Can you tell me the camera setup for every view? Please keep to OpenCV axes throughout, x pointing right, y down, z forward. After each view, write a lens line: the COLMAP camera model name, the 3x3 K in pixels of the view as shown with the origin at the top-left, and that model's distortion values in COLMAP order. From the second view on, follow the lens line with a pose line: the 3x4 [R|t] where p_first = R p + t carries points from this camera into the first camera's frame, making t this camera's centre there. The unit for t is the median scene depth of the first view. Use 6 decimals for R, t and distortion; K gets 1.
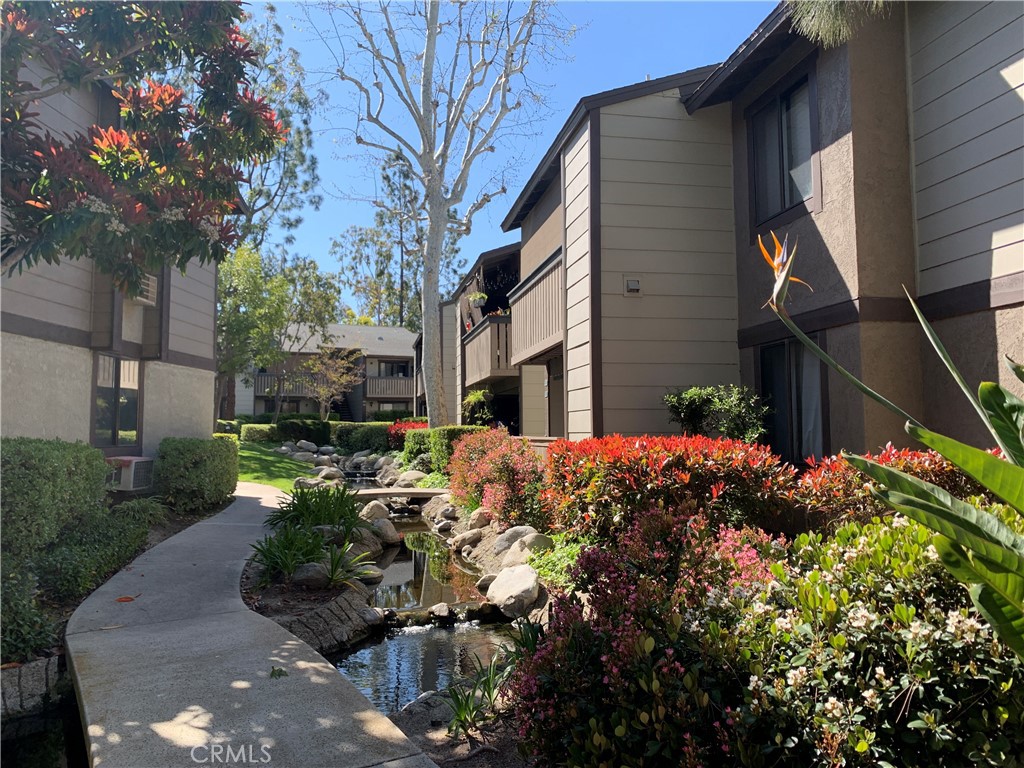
lens RADIAL K [[778.0, 0, 506.4], [0, 778.0, 385.3], [0, 0, 1]] dist [0.049200, -0.064725]
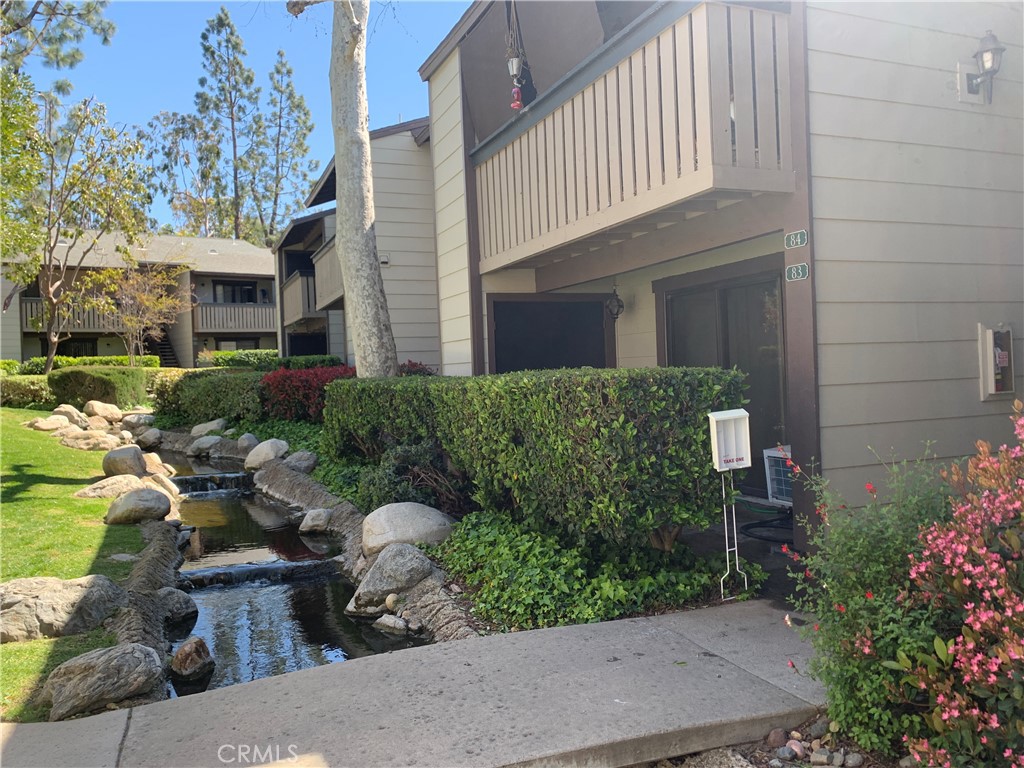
lens RADIAL K [[778.0, 0, 517.0], [0, 778.0, 373.8], [0, 0, 1]] dist [0.049200, -0.064725]
pose [[0.975717, -0.034410, 0.216315, -0.035101], [0.020268, 0.997530, 0.067257, 0.007680], [-0.218095, -0.061239, 0.974004, 0.161534]]
